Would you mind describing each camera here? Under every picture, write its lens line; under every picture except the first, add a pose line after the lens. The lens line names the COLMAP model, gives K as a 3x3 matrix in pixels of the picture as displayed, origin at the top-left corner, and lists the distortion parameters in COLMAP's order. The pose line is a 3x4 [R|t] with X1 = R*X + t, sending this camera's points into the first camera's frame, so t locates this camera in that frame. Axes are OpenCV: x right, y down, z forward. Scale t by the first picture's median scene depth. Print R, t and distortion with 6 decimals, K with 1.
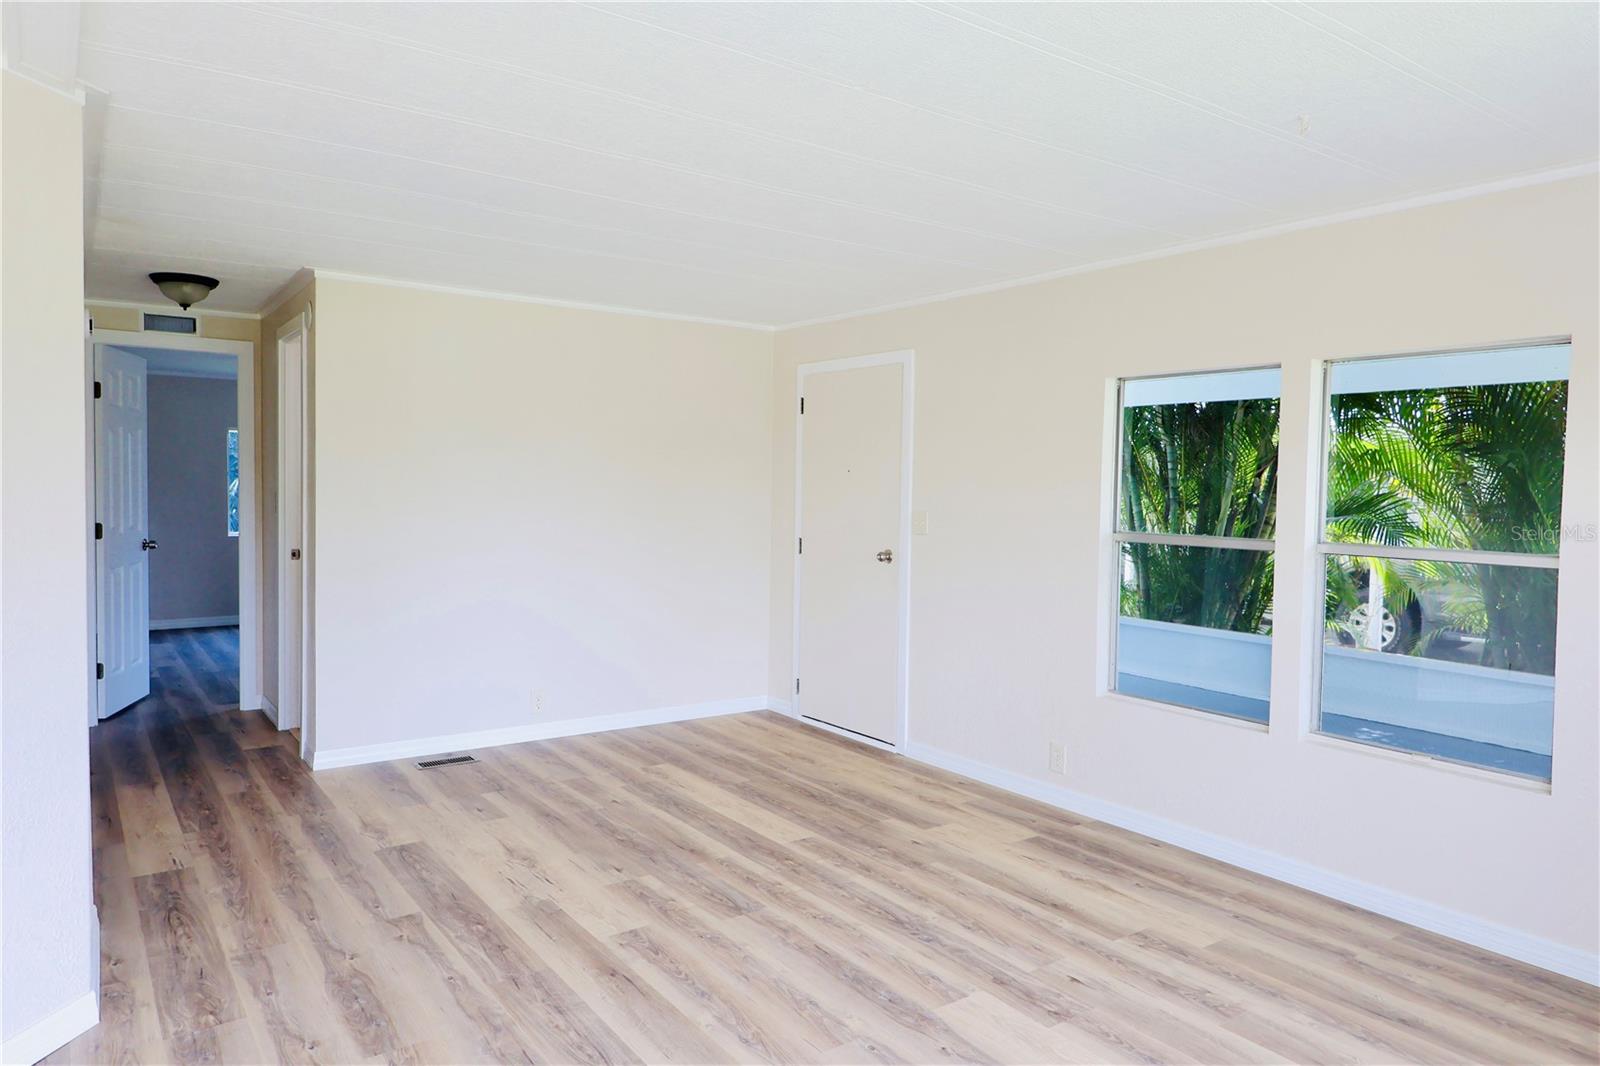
lens RADIAL K [[1049.6, 0, 803.8], [0, 1049.6, 523.3], [0, 0, 1]] dist [0.002093, 0.001133]
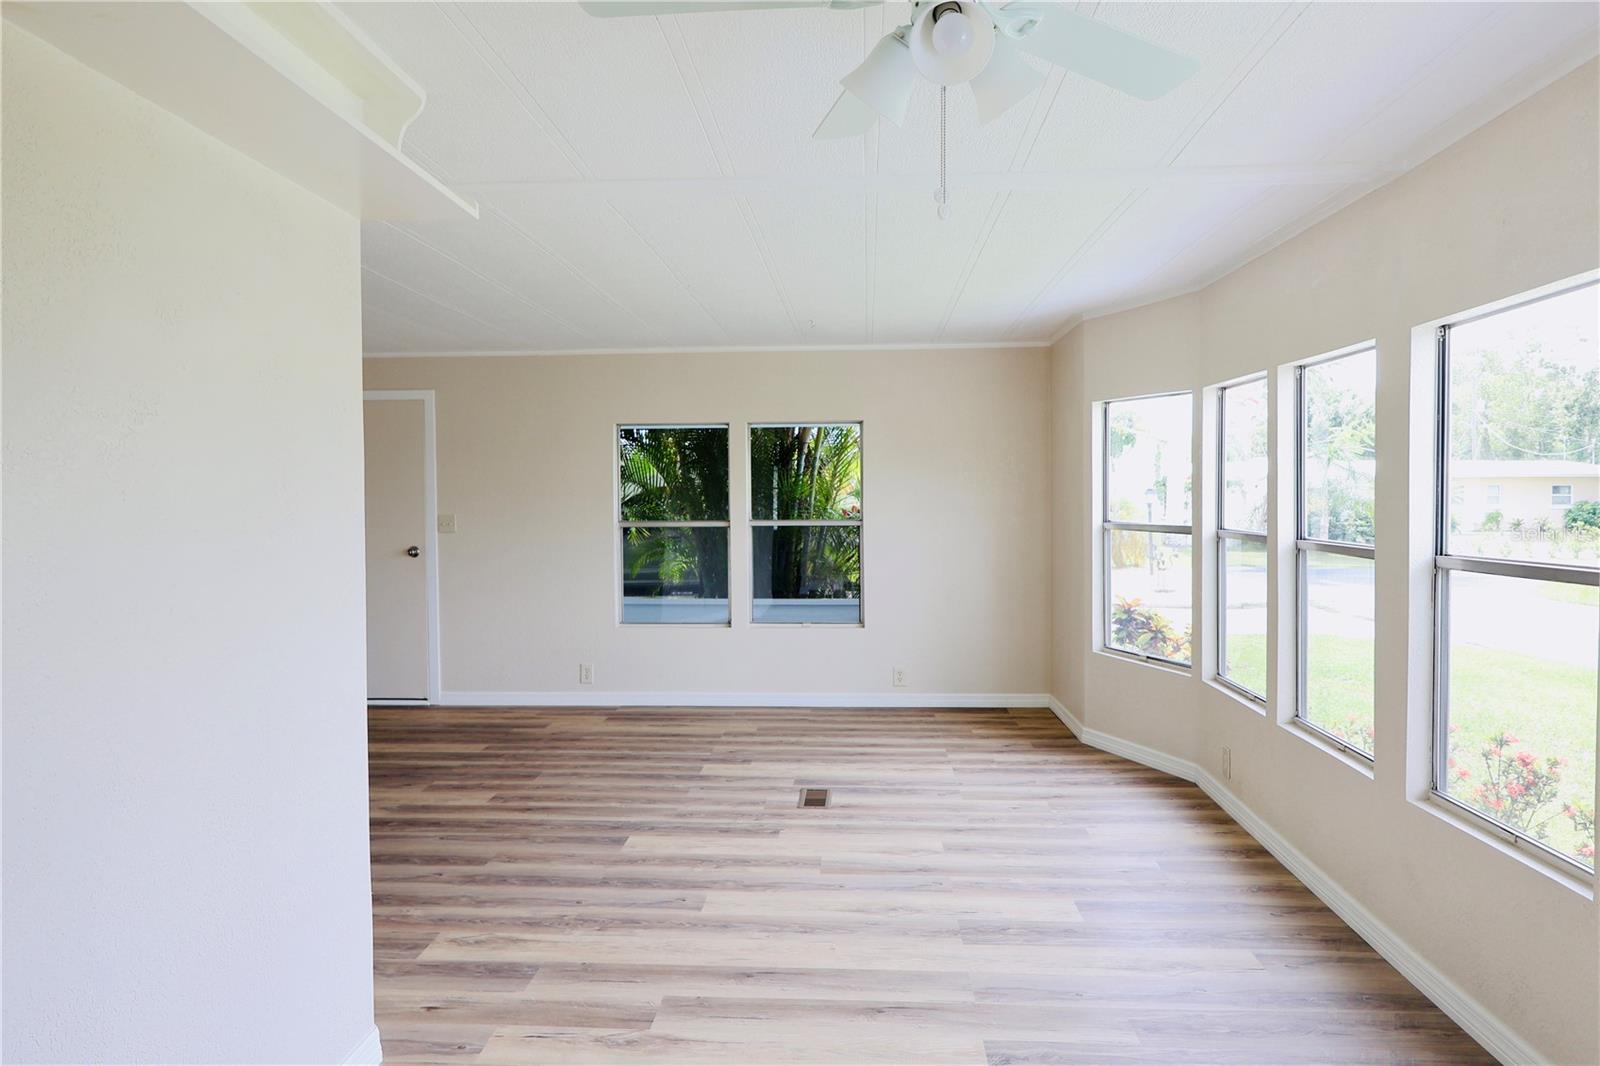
lens RADIAL K [[1049.6, 0, 794.1], [0, 1049.6, 519.7], [0, 0, 1]] dist [0.002093, 0.001133]
pose [[0.684533, -0.054312, 0.726955, -0.783006], [0.046063, 0.998451, 0.031221, -0.037617], [-0.727525, 0.012114, 0.685975, -0.310711]]
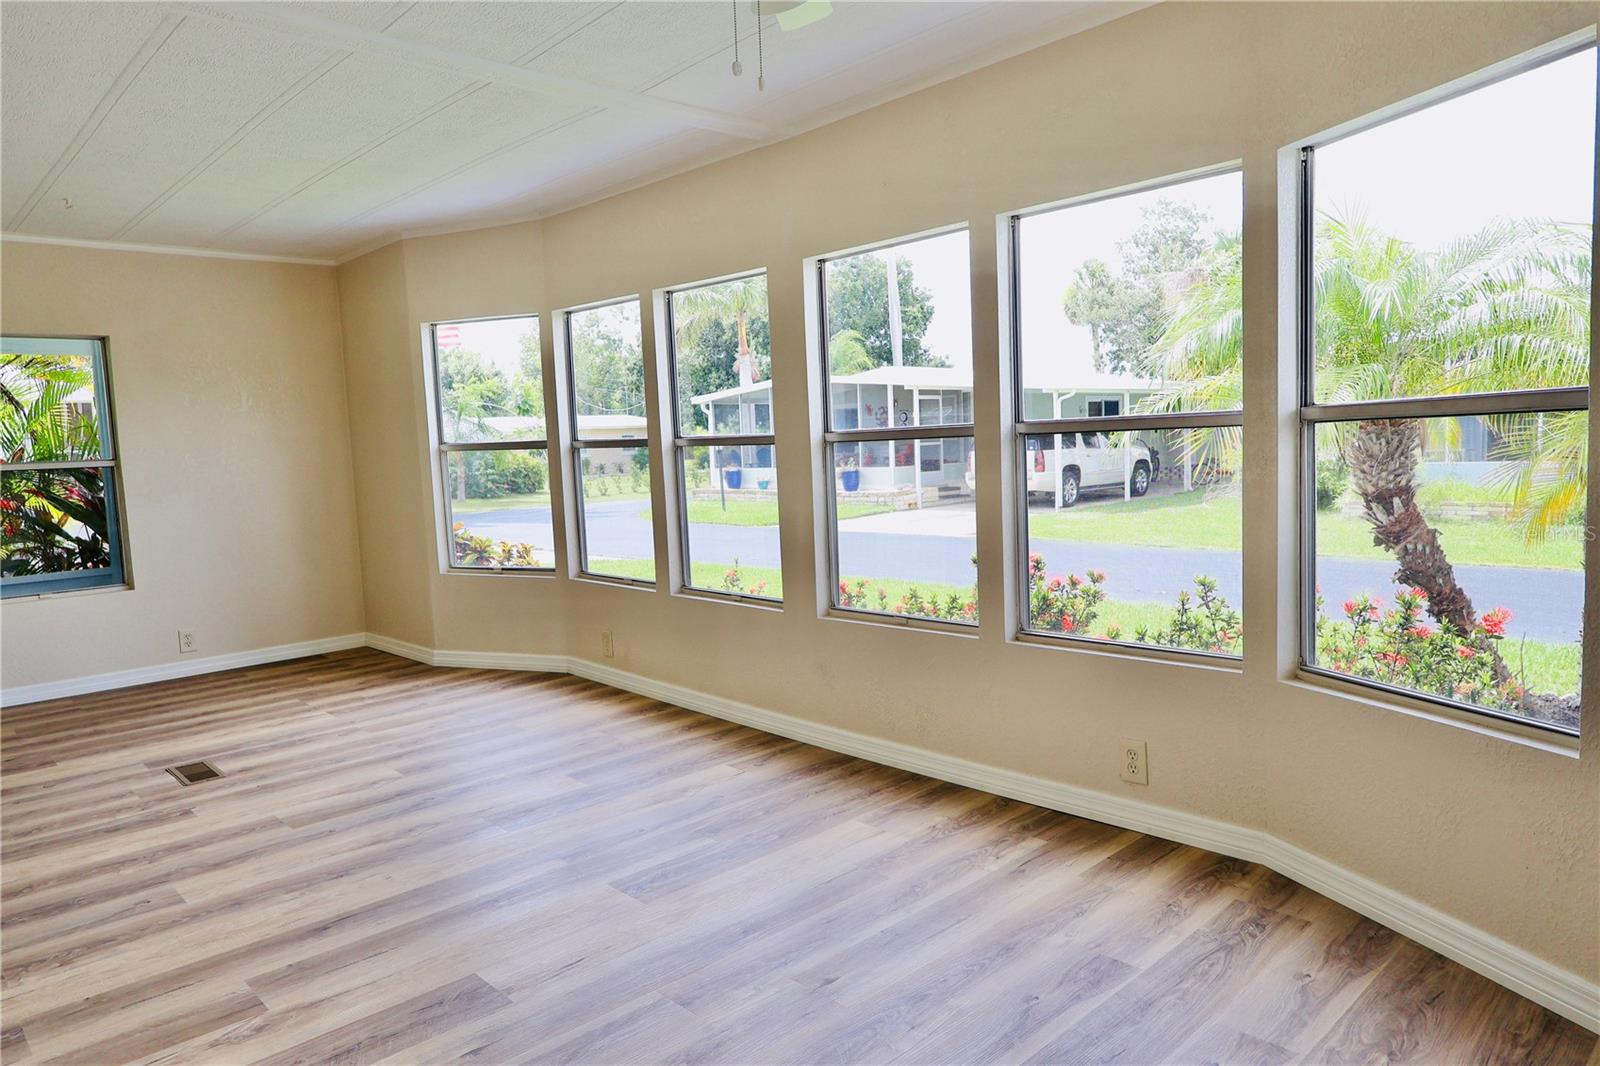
lens RADIAL K [[1049.6, 0, 798.5], [0, 1049.6, 545.2], [0, 0, 1]] dist [0.002093, 0.001133]
pose [[-0.071357, -0.131842, 0.988699, -0.934277], [0.062481, 0.988688, 0.136350, 0.000494], [-0.995492, 0.071504, -0.062312, -0.023515]]
